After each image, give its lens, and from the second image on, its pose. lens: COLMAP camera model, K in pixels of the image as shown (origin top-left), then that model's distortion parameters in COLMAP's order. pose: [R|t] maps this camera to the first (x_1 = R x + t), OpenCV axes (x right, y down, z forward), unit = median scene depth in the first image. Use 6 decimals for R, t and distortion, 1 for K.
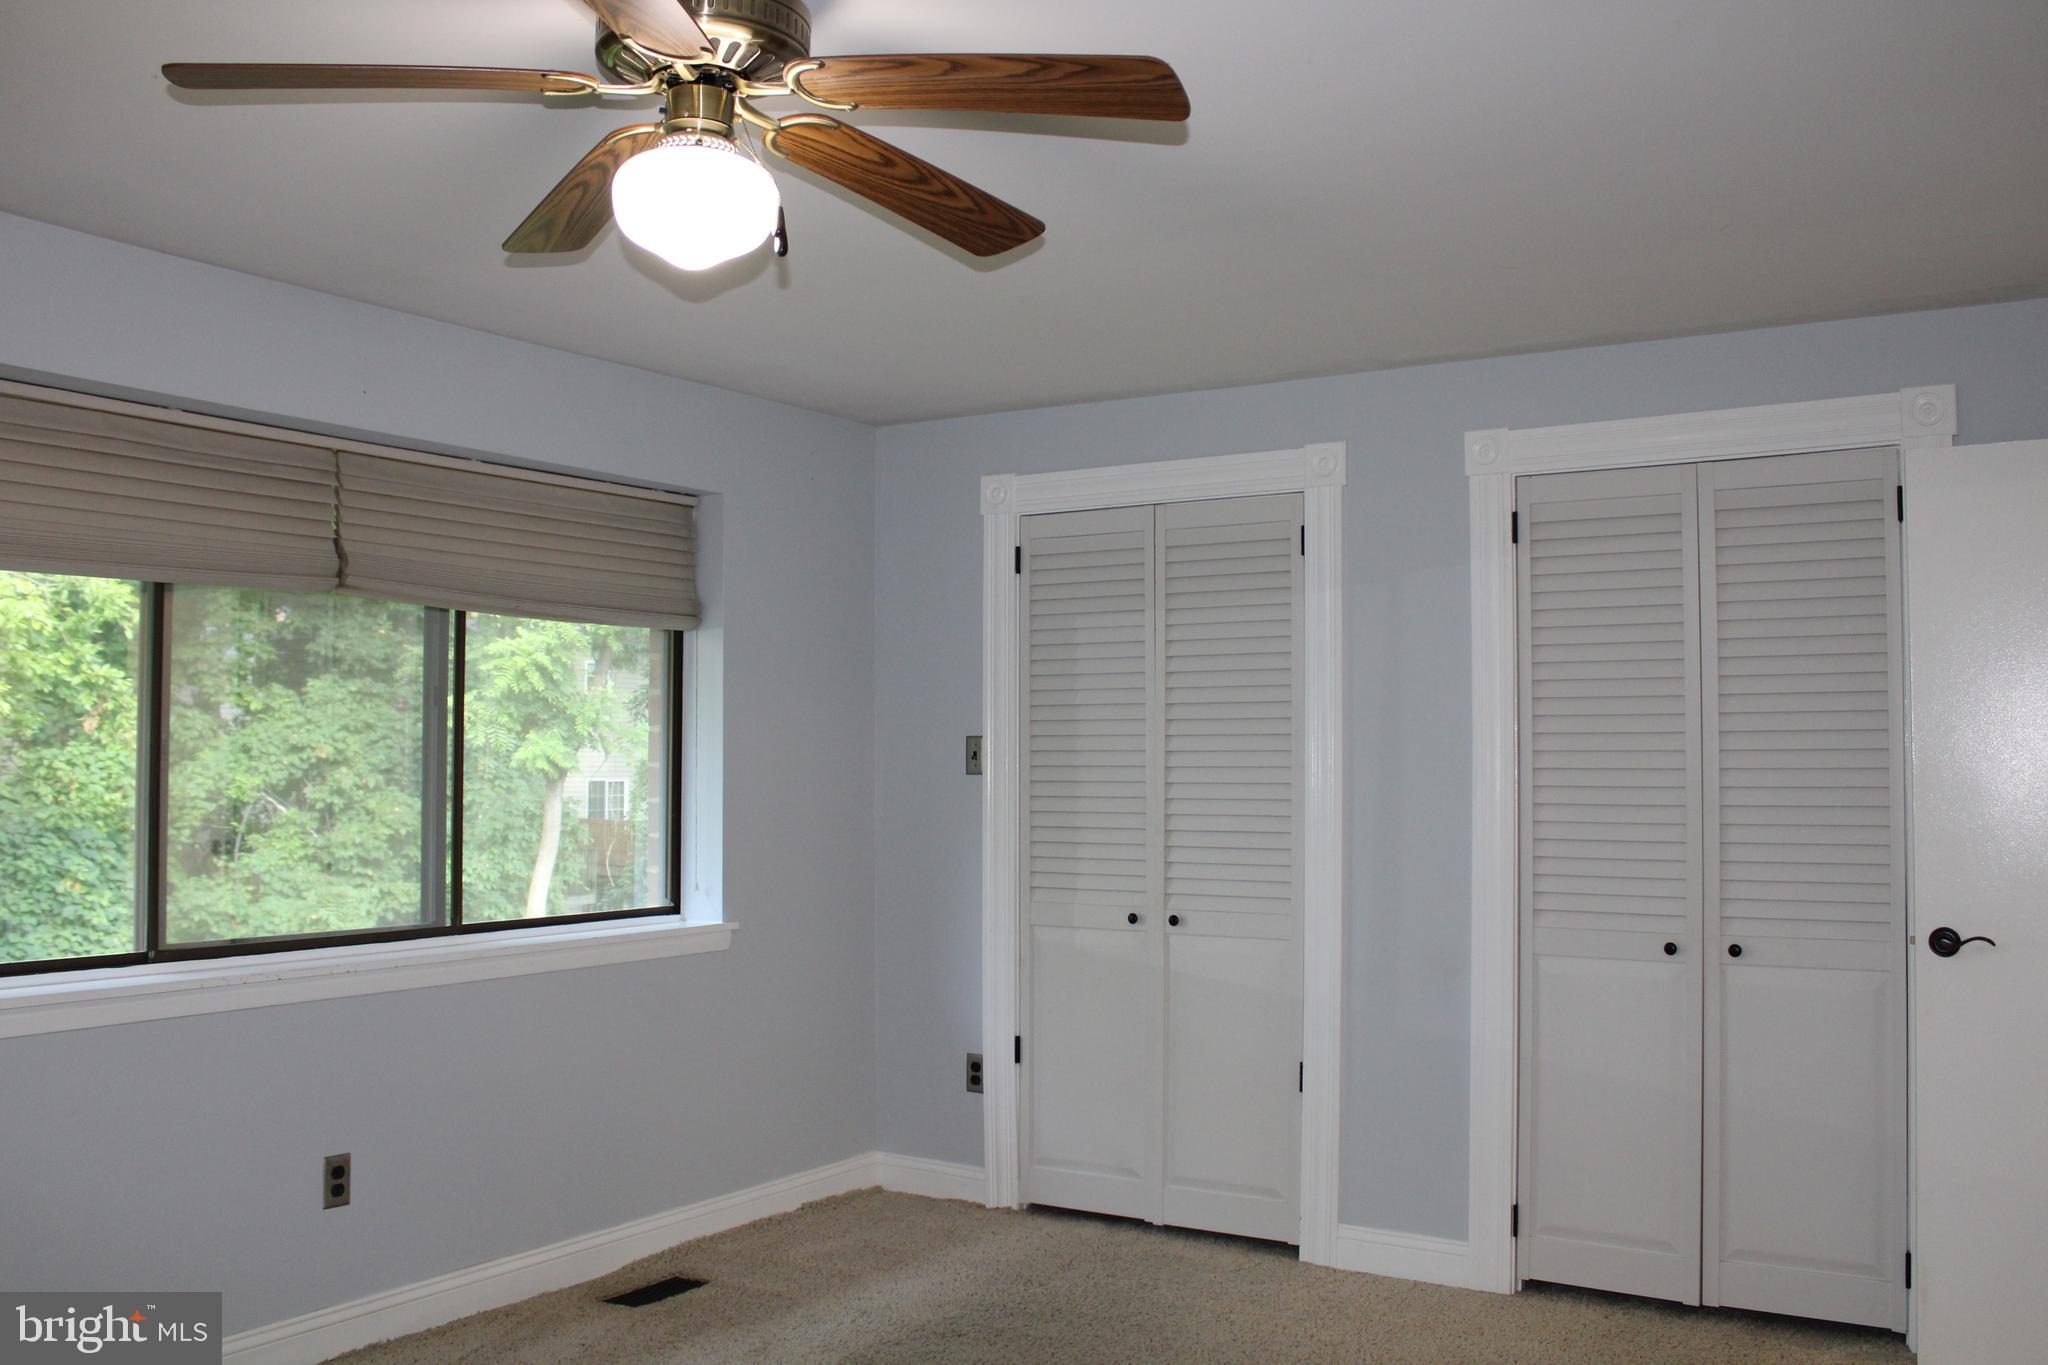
lens RADIAL K [[1731.7, 0, 1141.6], [0, 1731.7, 688.9], [0, 0, 1]] dist [-0.150900, 0.114961]
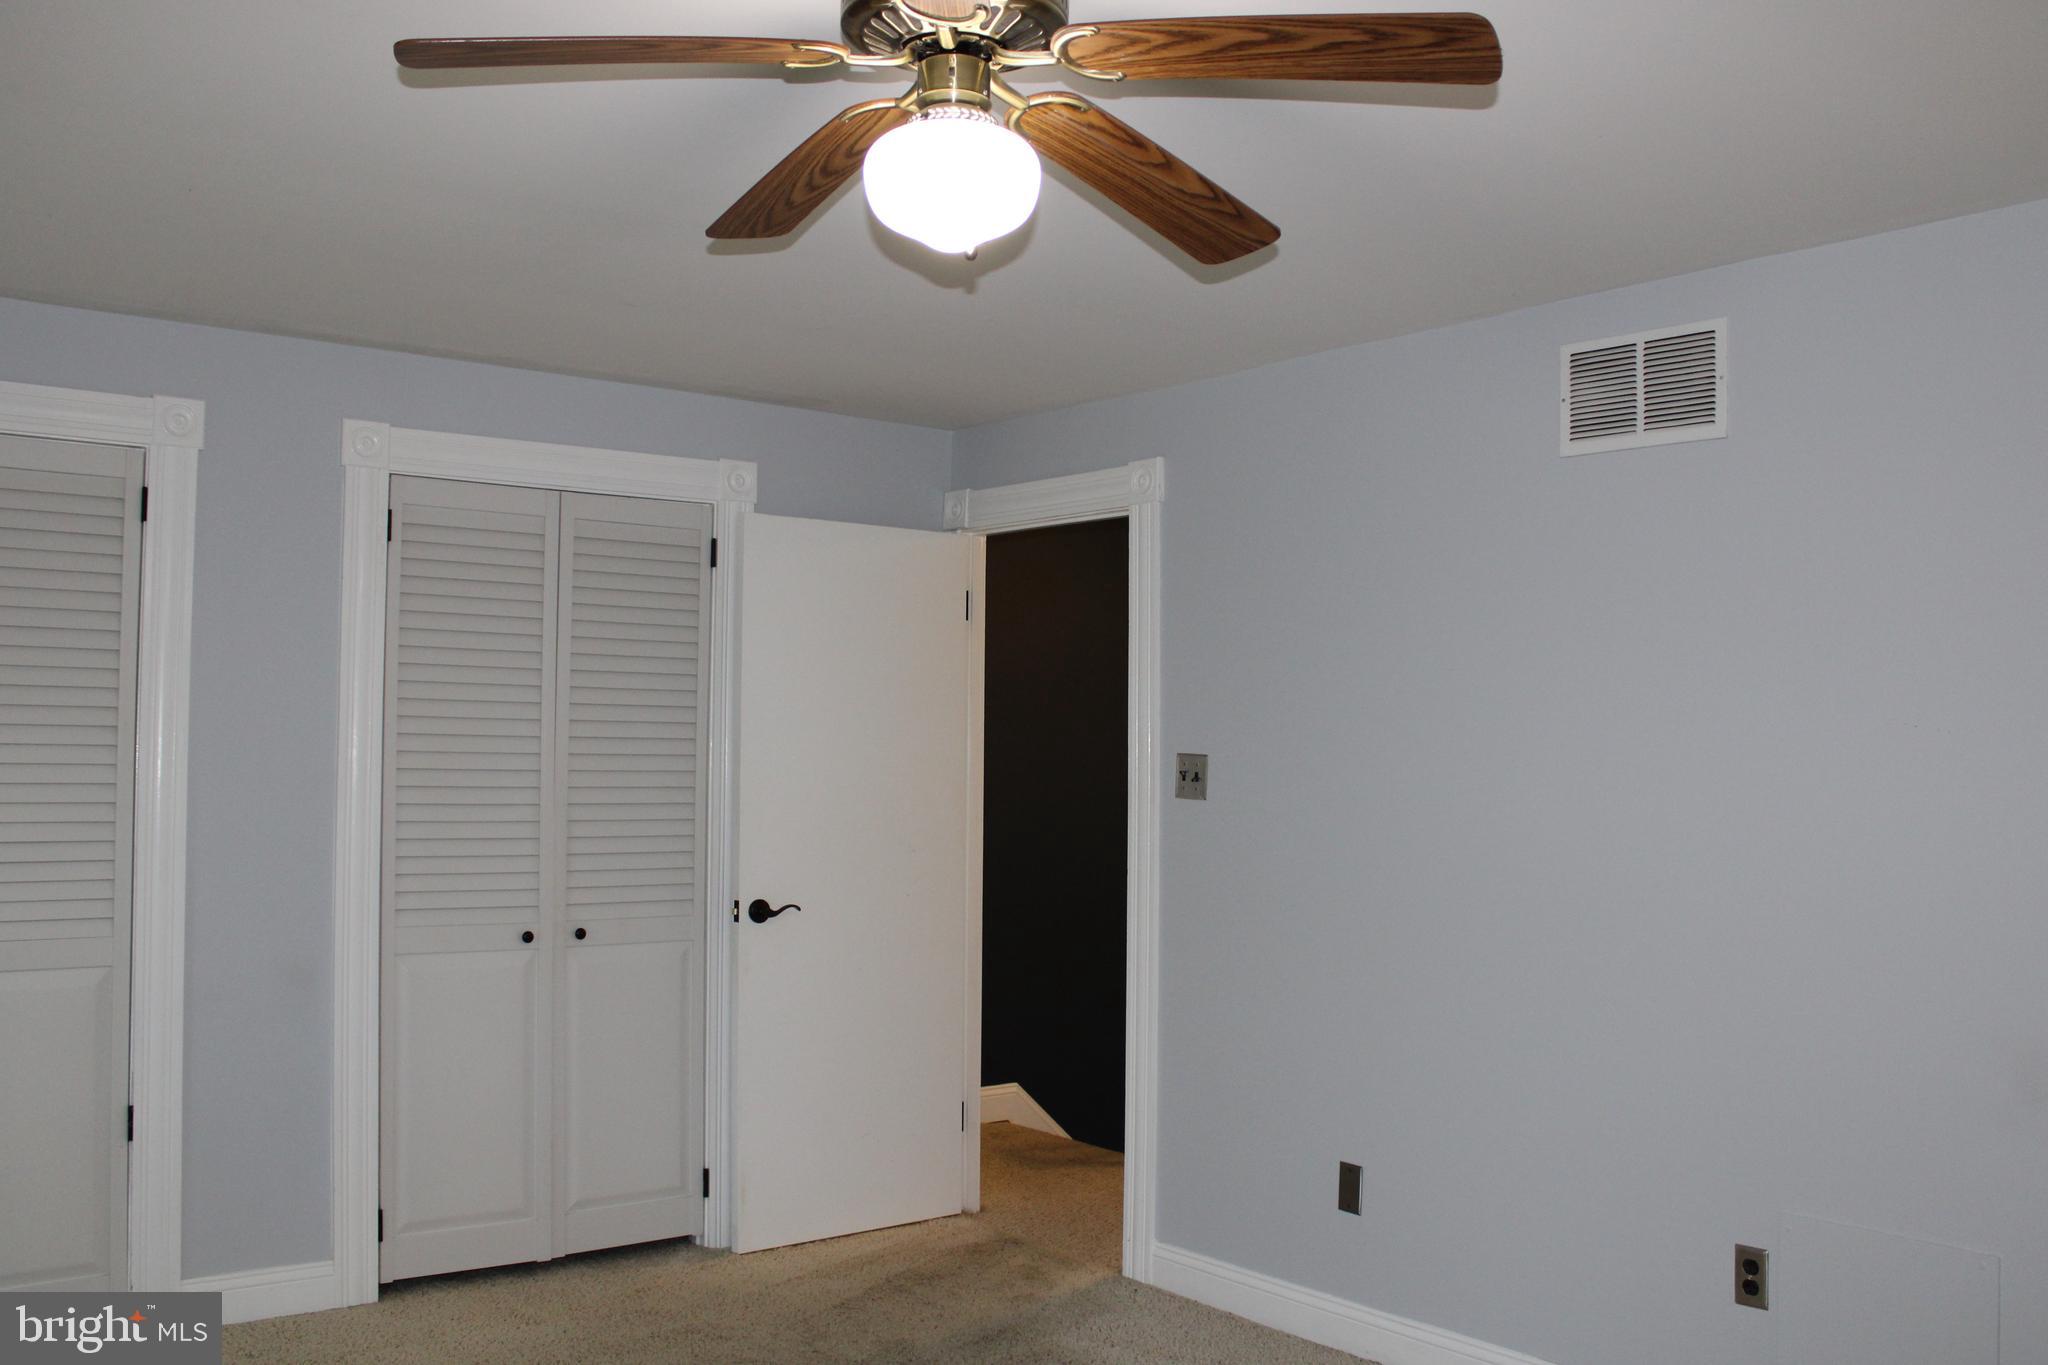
lens RADIAL K [[1734.3, 0, 1024.0], [0, 1734.3, 682.5], [0, 0, 1]] dist [-0.185663, 0.159061]
pose [[0.378089, 0.048703, 0.924487, -0.516860], [-0.045820, 0.998376, -0.033857, 0.012415], [-0.924635, -0.029559, 0.379706, 0.273162]]
